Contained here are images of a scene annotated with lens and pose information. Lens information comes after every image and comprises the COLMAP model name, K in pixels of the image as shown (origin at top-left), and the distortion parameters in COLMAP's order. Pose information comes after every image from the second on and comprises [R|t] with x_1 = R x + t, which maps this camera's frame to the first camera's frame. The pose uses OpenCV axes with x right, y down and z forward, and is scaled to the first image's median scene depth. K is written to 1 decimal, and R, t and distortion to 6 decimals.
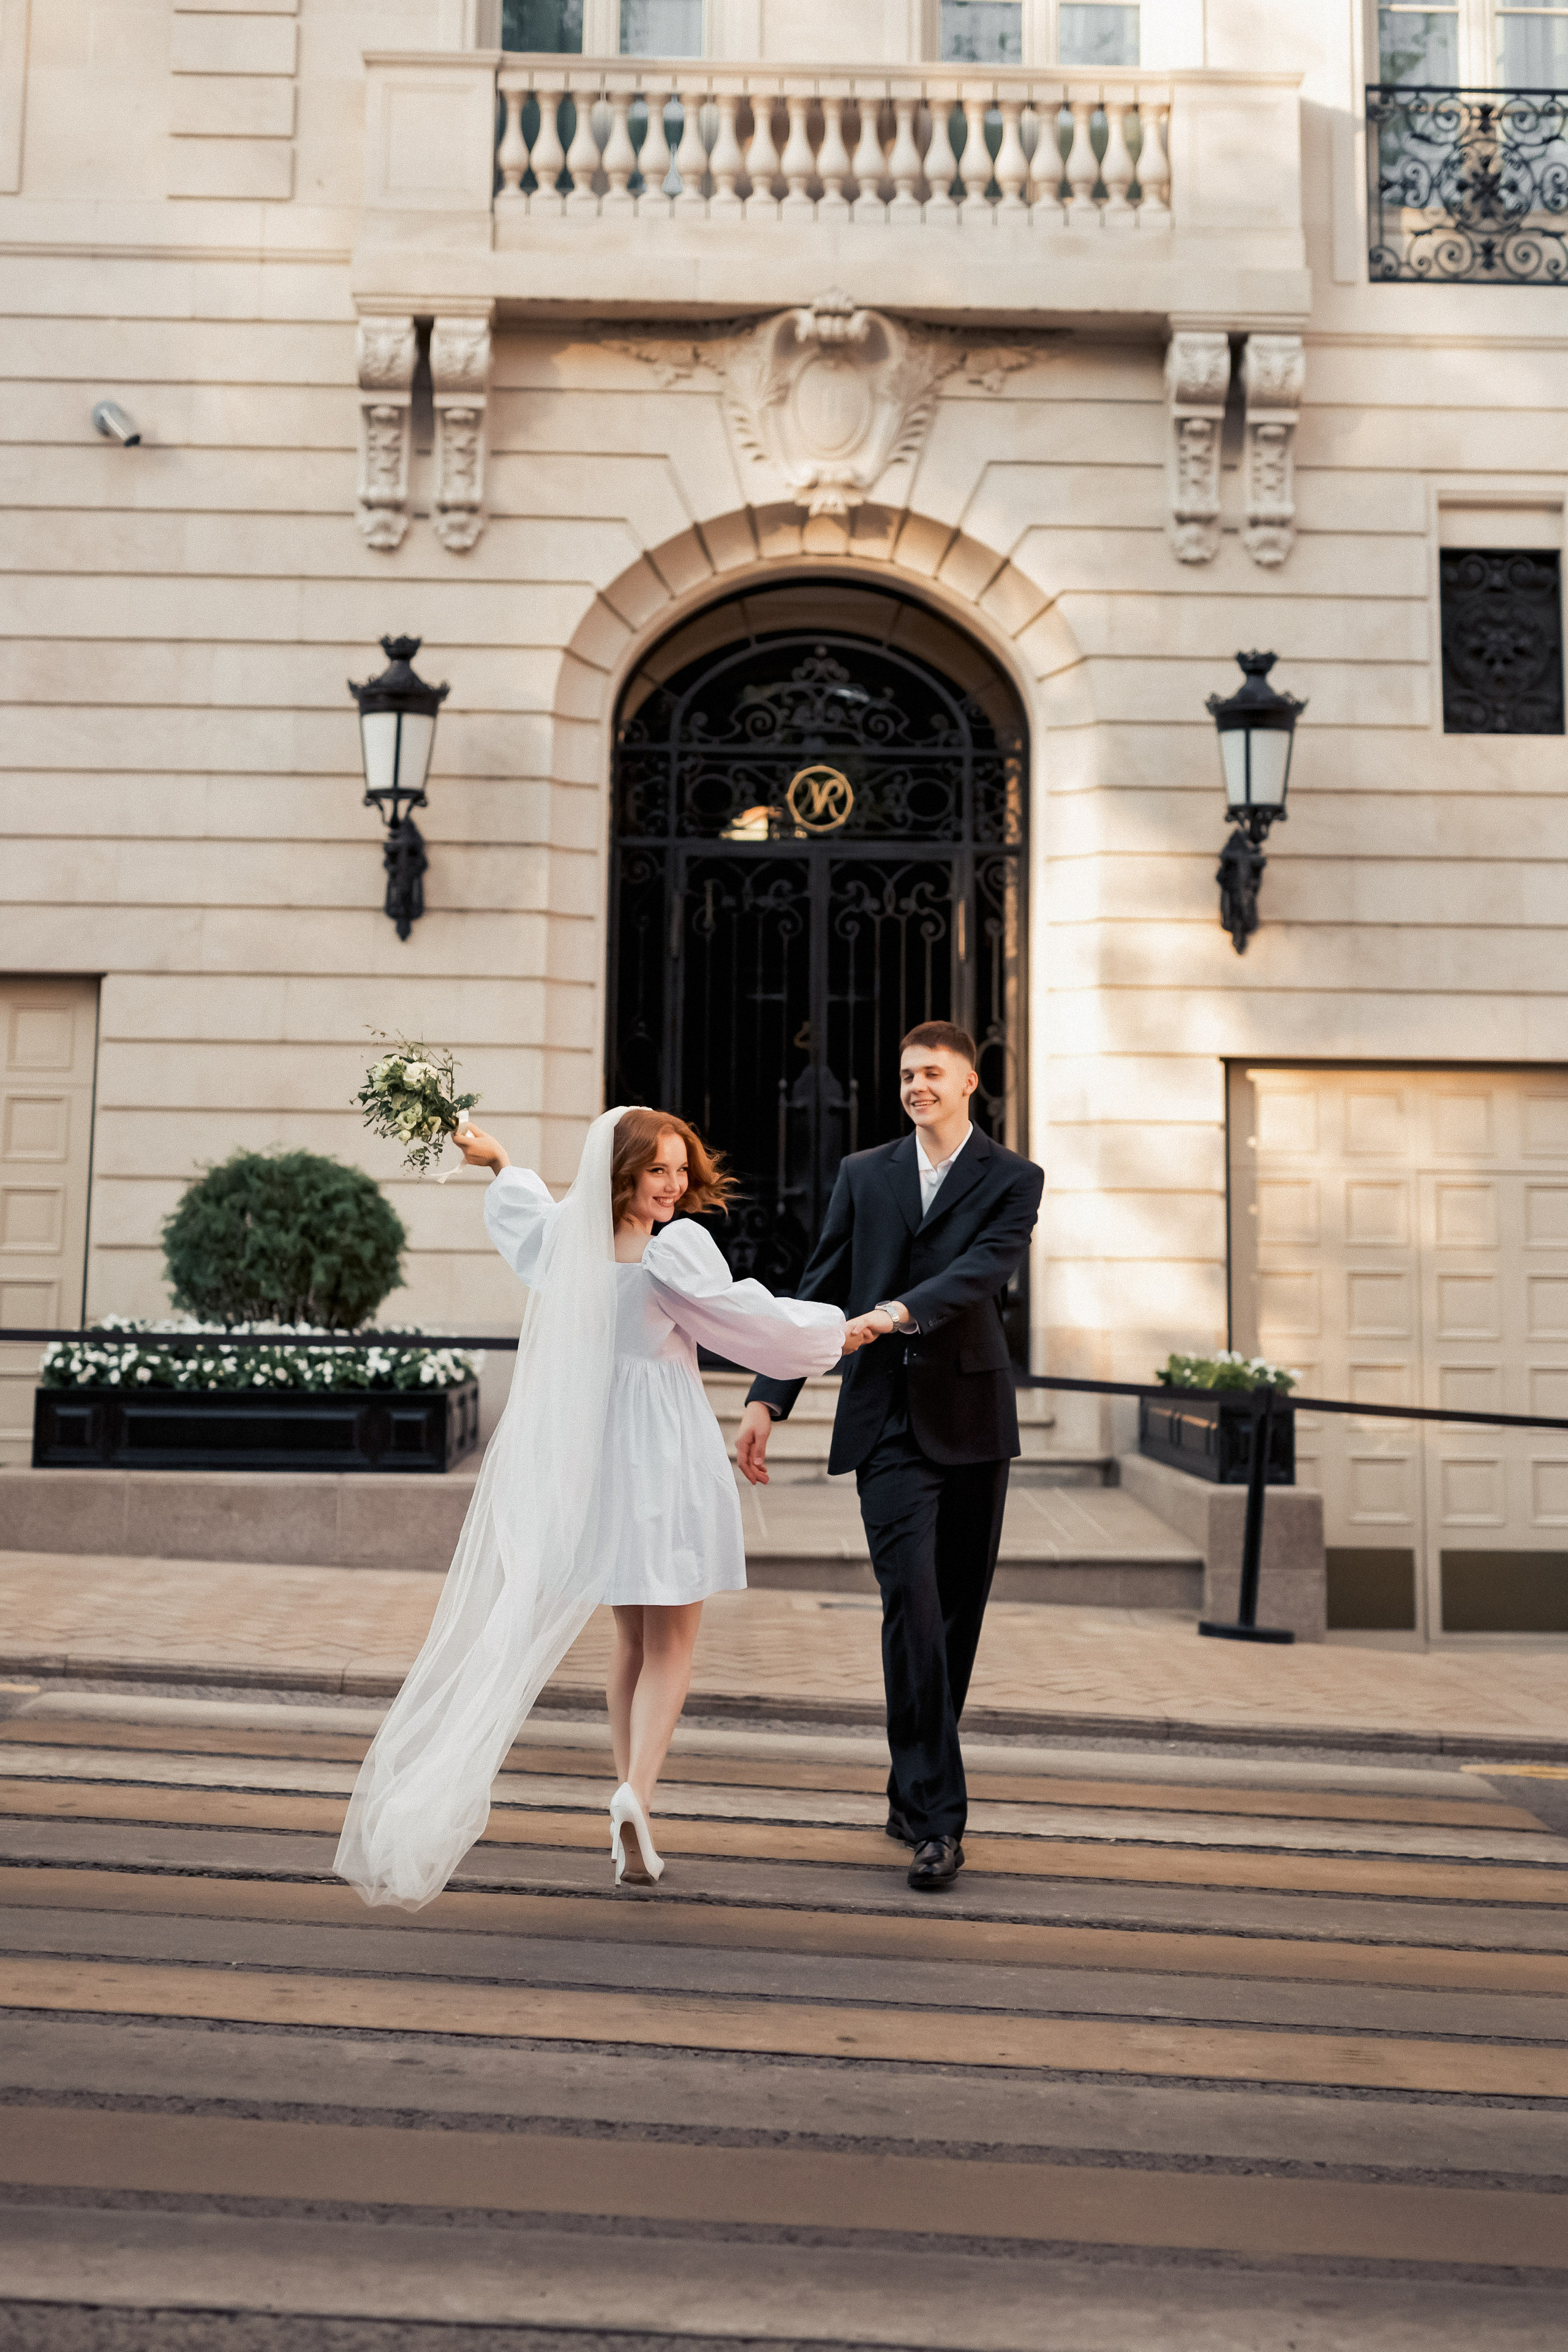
lens RADIAL K [[3465.9, 0, 781.6], [0, 3465.9, 1040.7], [0, 0, 1]] dist [0.022267, -0.022064]
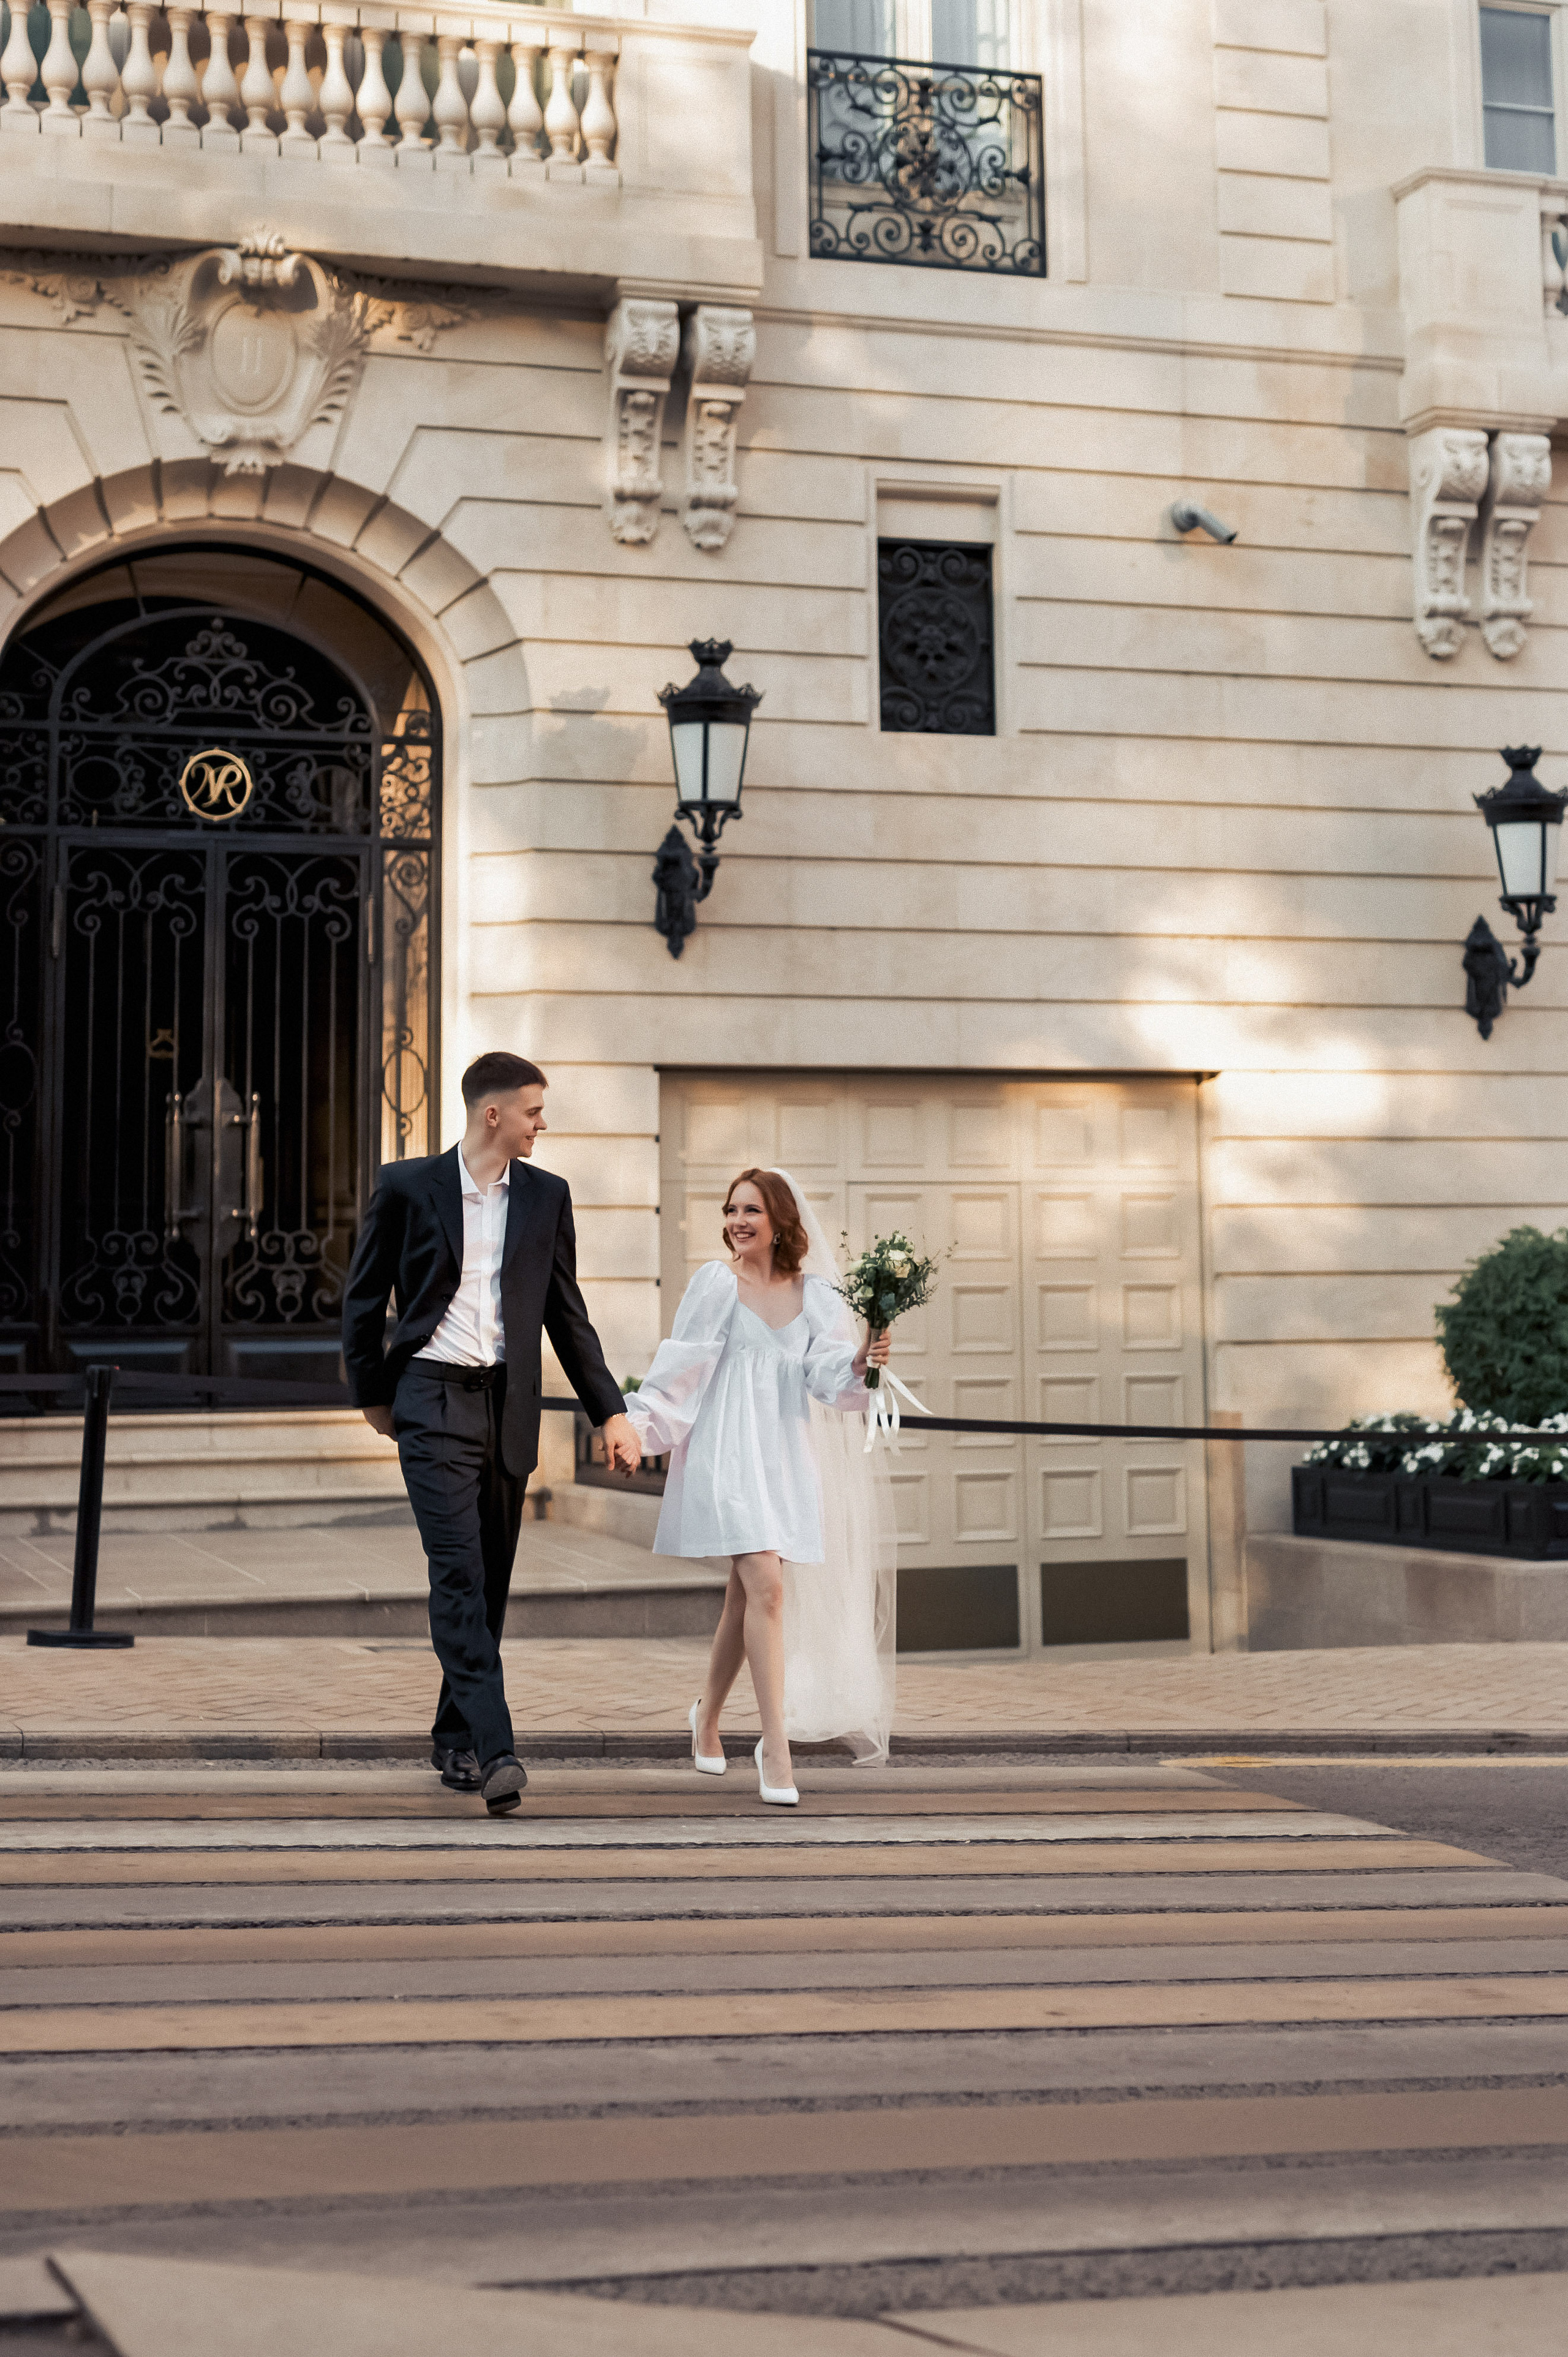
lens RADIAL K [[3785.4, 0, 784.0], [0, 3785.4, 1178.5], [0, 0, 1]] dist [0.006107, 0.072106]
pose [[0.952198, -0.013163, 0.305197, -0.159663], [0.002014, 0.999320, 0.036814, -0.002571], [-0.305475, -0.034440, 0.951577, -0.002407]]
